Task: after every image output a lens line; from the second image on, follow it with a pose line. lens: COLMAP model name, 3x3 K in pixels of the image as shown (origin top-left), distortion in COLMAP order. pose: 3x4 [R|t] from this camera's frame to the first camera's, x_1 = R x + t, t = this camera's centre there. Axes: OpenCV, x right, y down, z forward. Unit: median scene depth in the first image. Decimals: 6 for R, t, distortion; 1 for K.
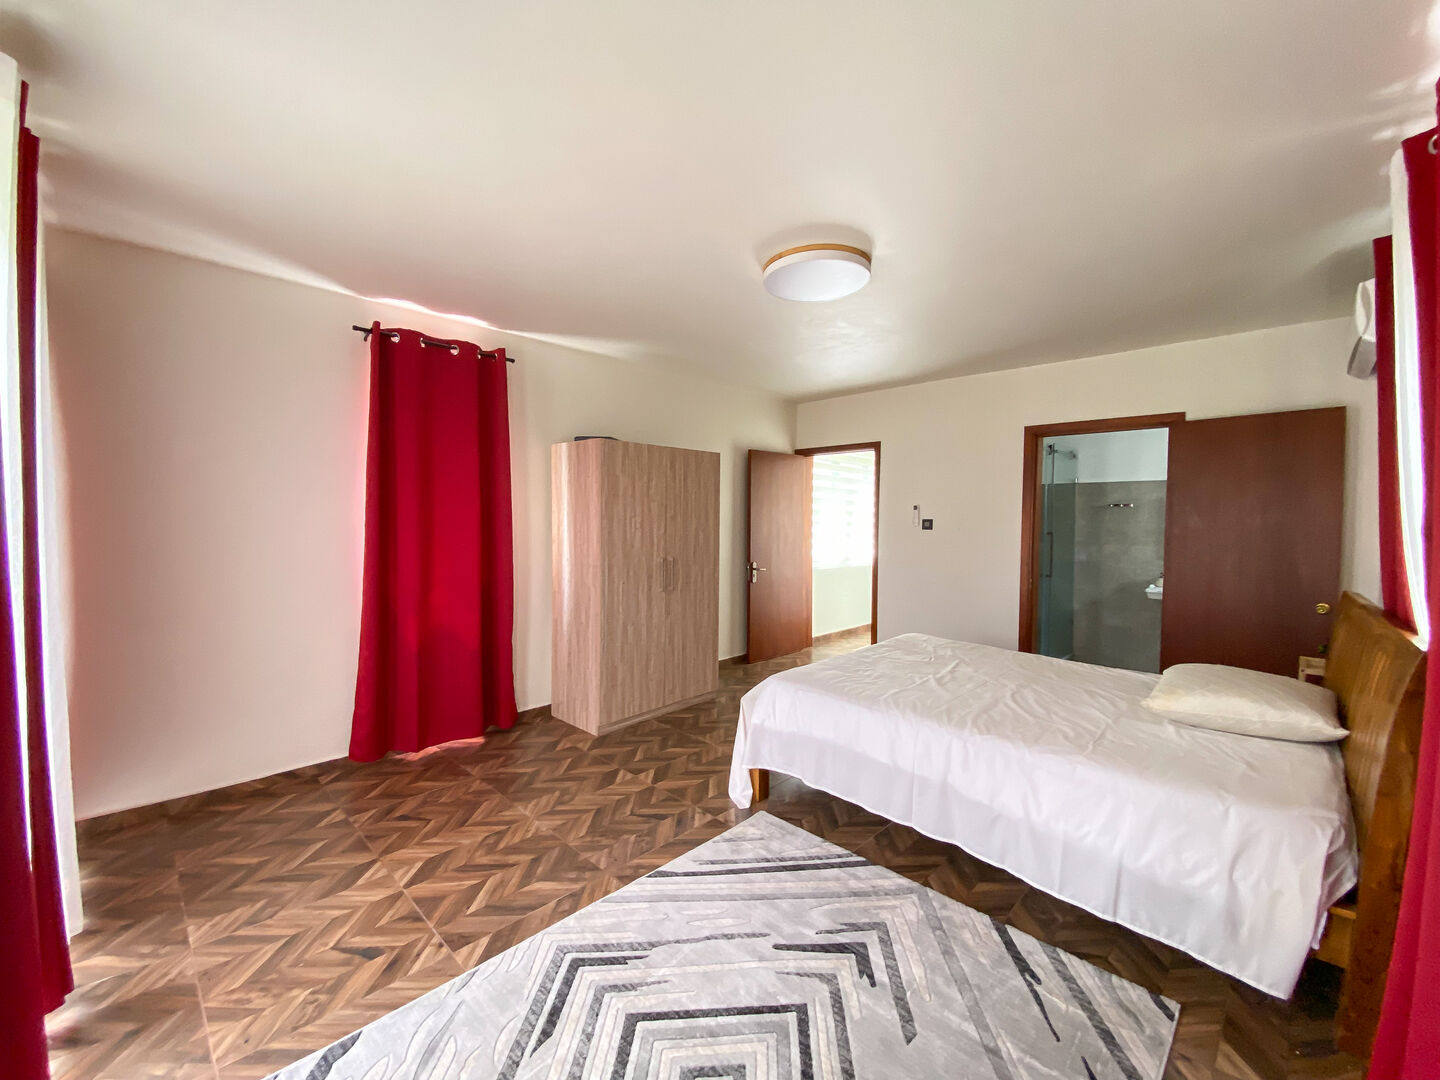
lens RADIAL K [[587.6, 0, 711.8], [0, 587.6, 540.3], [0, 0, 1]] dist [0.022297, -0.000395]
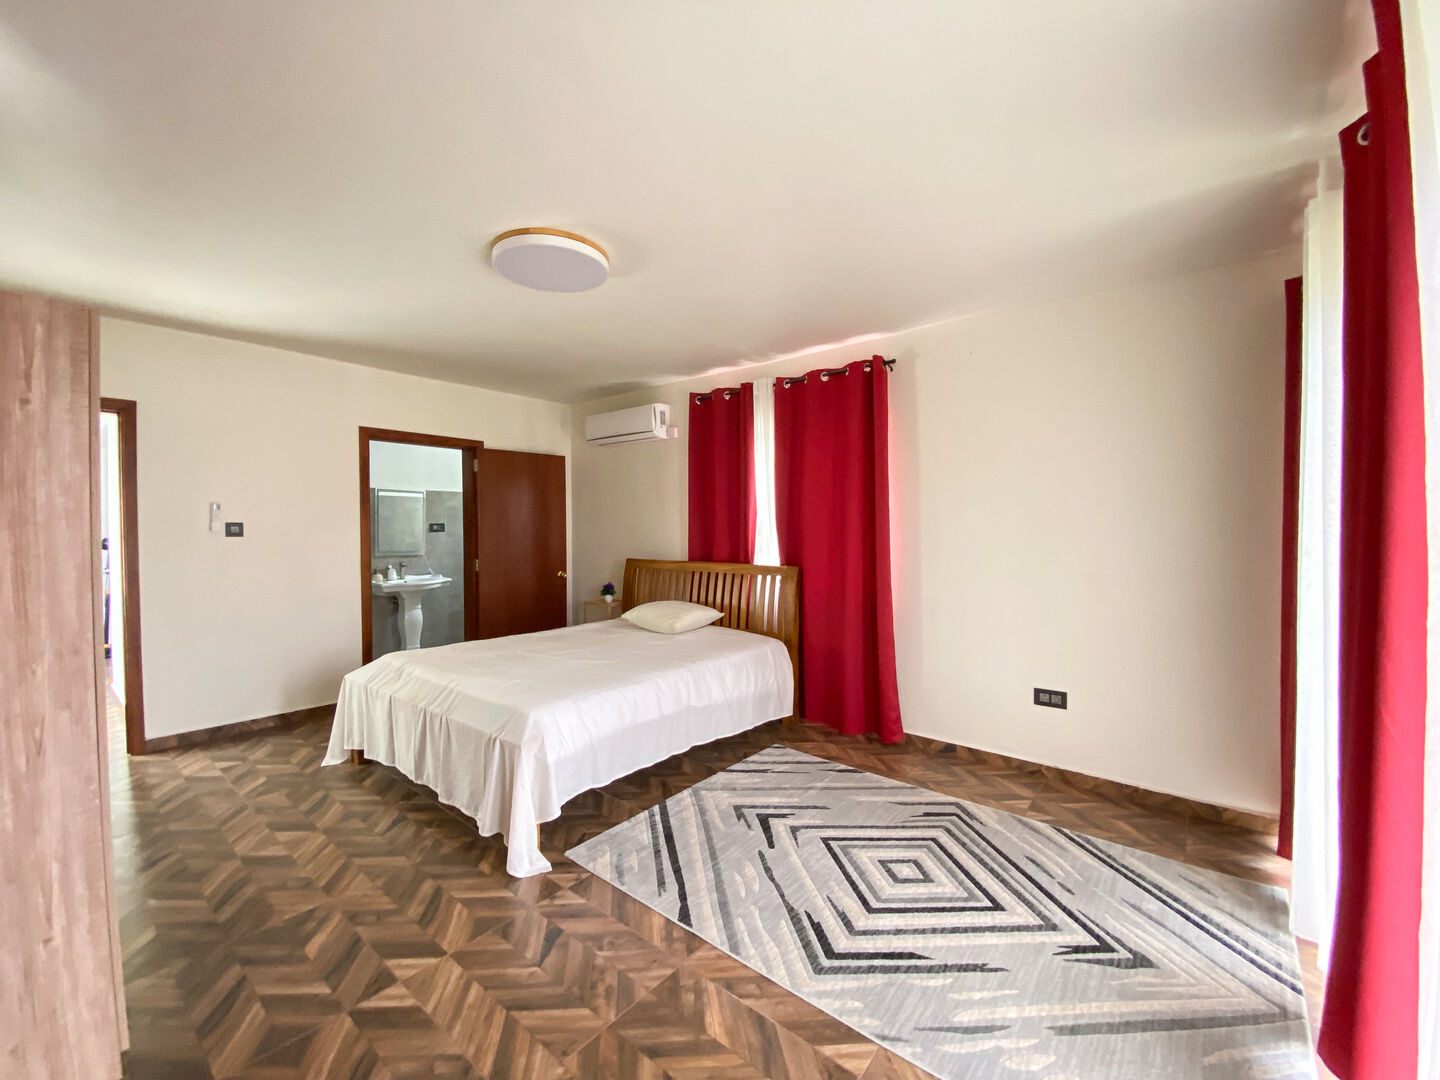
lens RADIAL K [[587.6, 0, 711.8], [0, 587.6, 540.3], [0, 0, 1]] dist [0.022297, -0.000395]
pose [[-0.071601, -0.037185, 0.996740, -1.051480], [0.041331, 0.998336, 0.040213, -0.045622], [-0.996577, 0.044075, -0.069945, 1.085548]]
